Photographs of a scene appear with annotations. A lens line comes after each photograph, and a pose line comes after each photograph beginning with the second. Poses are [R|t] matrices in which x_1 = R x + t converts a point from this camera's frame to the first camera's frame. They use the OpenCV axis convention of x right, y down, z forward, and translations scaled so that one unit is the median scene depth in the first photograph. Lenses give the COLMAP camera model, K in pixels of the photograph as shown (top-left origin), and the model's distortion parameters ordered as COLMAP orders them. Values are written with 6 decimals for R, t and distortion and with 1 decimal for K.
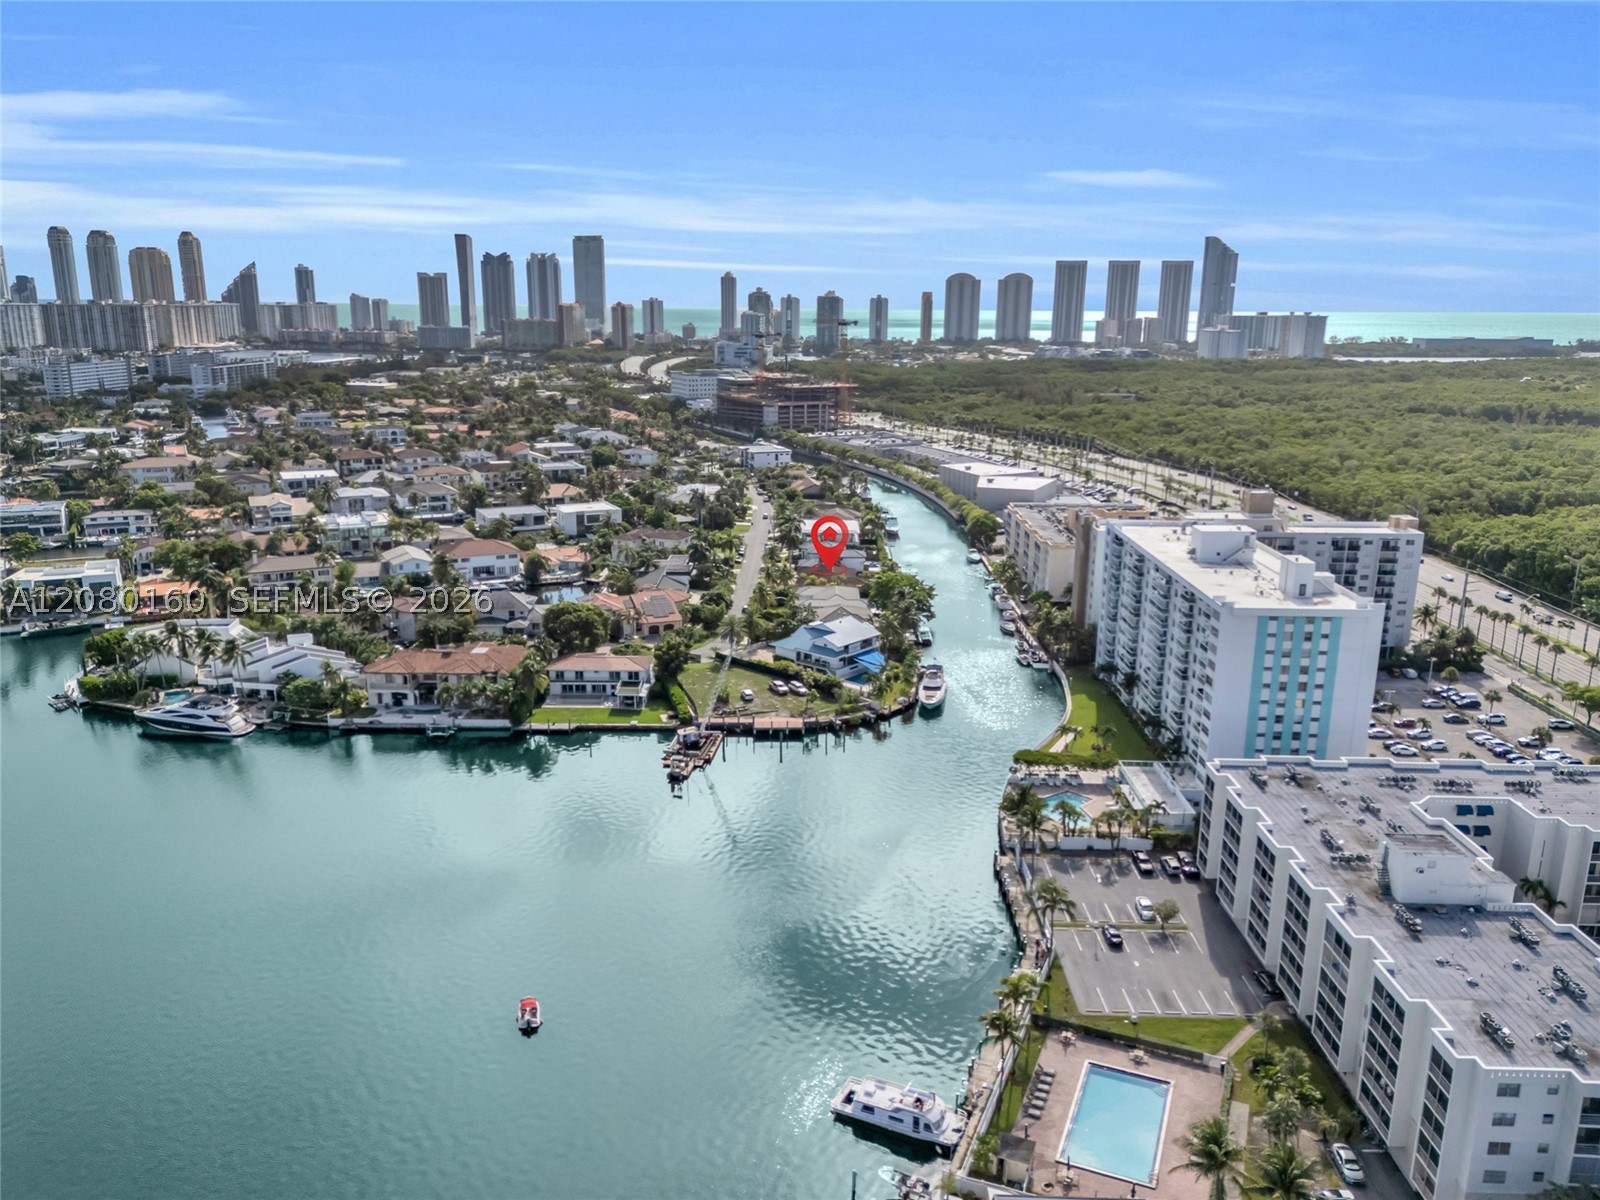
lens RADIAL K [[1208.2, 0, 804.1], [0, 1208.2, 636.0], [0, 0, 1]] dist [0.077805, -0.075271]
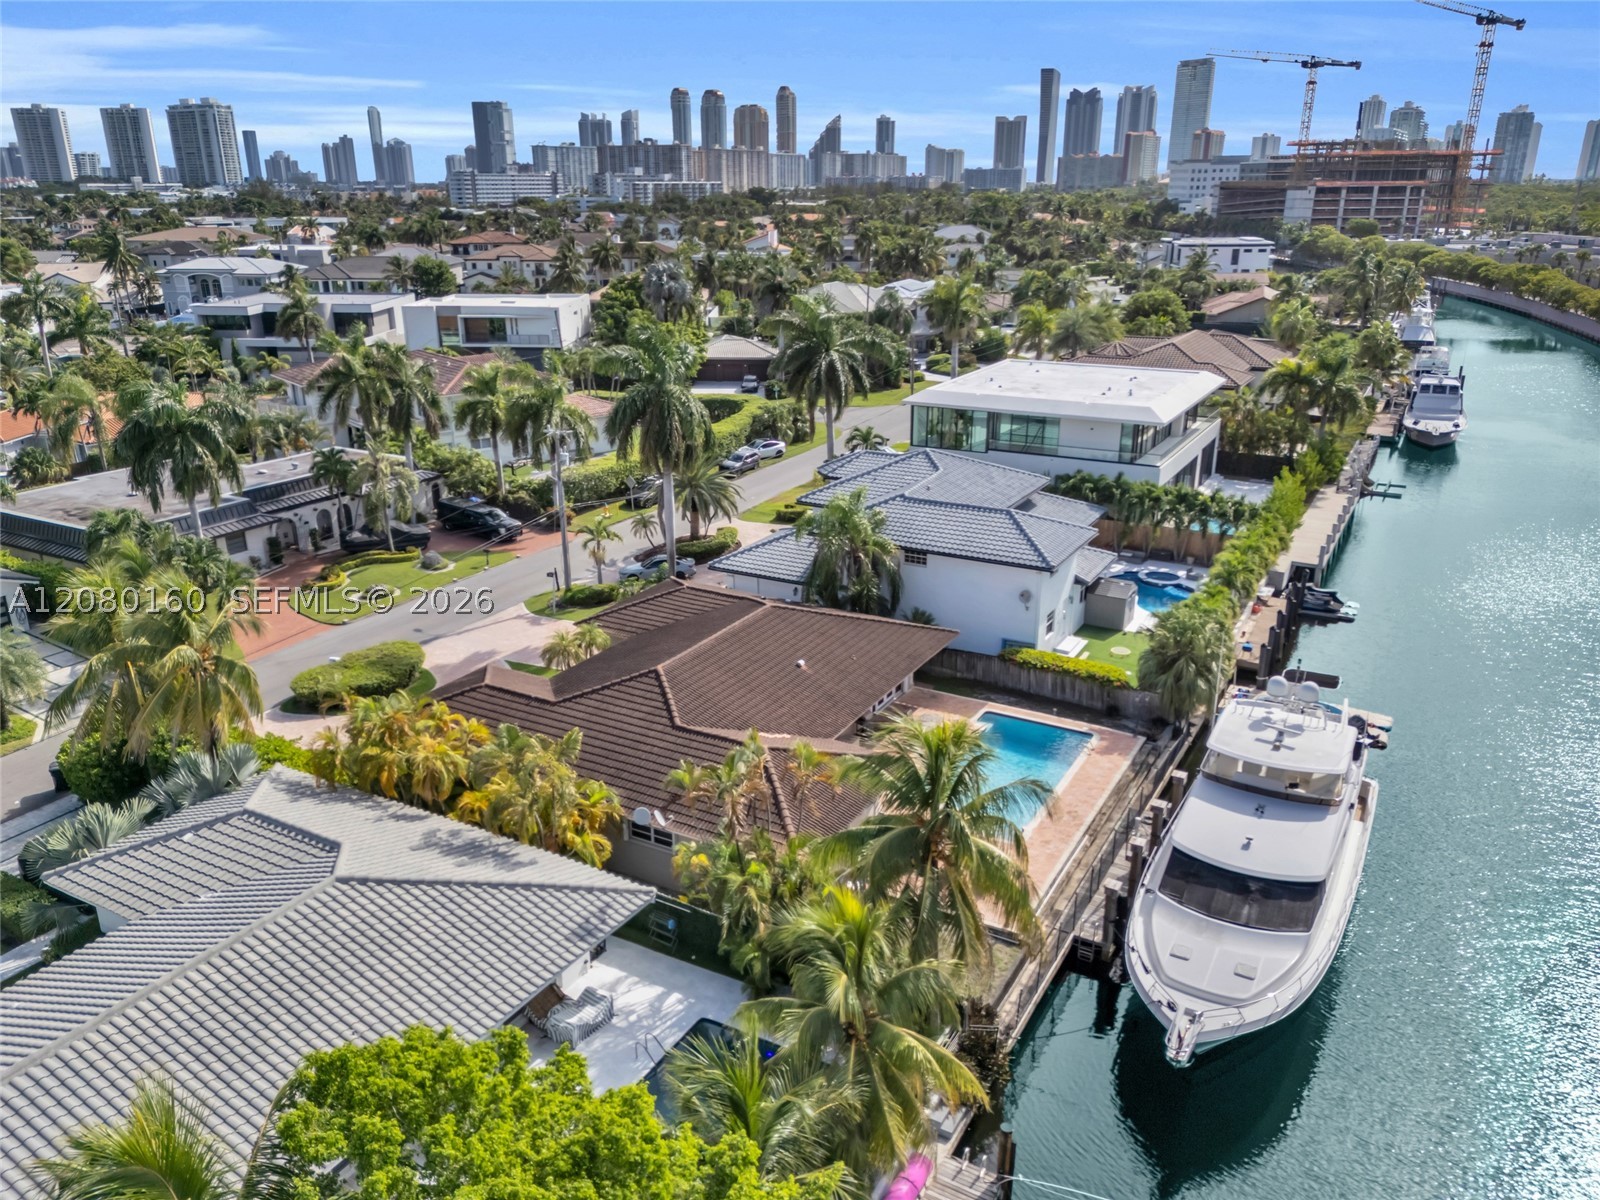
lens RADIAL K [[1201.0, 0, 800.0], [0, 1201.0, 600.0], [0, 0, 1]] dist [0.079736, -0.087746]
pose [[0.878778, 0.146826, -0.454084, 0.015704], [-0.117642, 0.988781, 0.092048, -0.012026], [0.462504, -0.027471, 0.886191, 0.139957]]
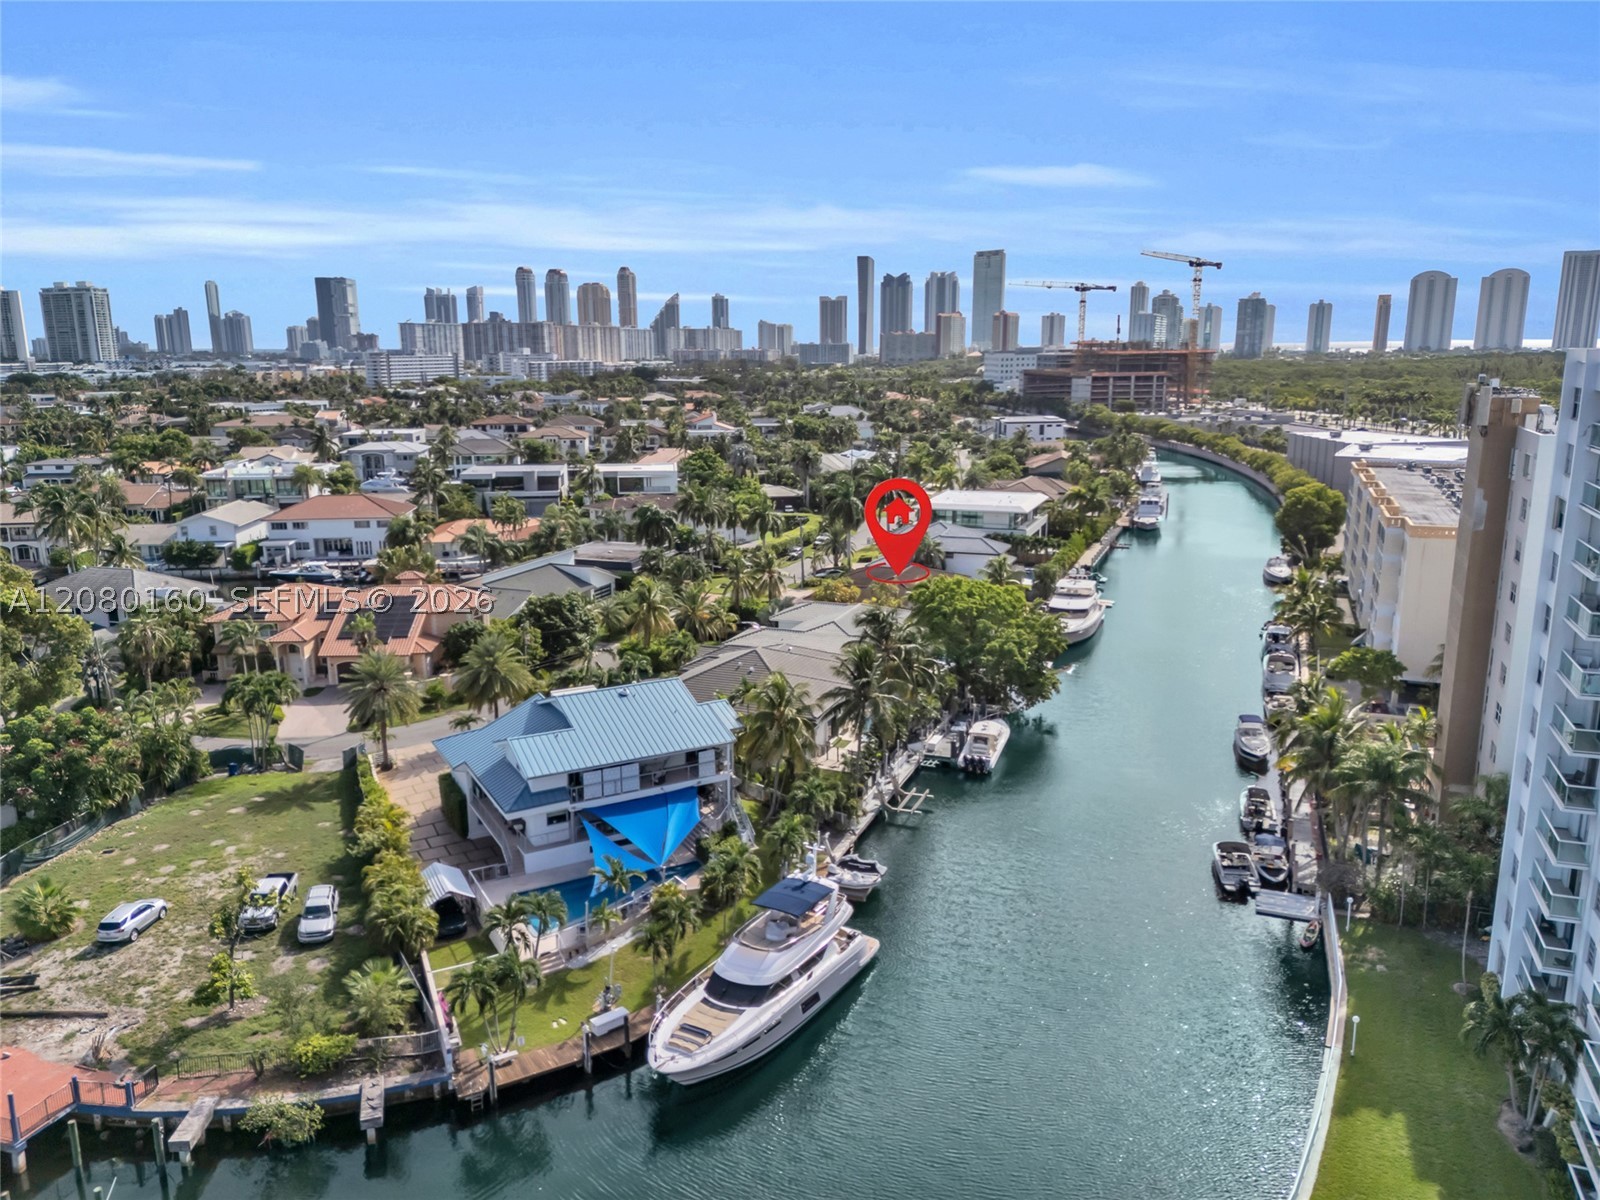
lens RADIAL K [[1201.0, 0, 800.0], [0, 1201.0, 600.0], [0, 0, 1]] dist [0.079736, -0.087746]
pose [[0.937753, 0.058788, -0.342291, 0.023265], [-0.079035, 0.995833, -0.045496, -0.003203], [0.338190, 0.069717, 0.938492, 0.087736]]
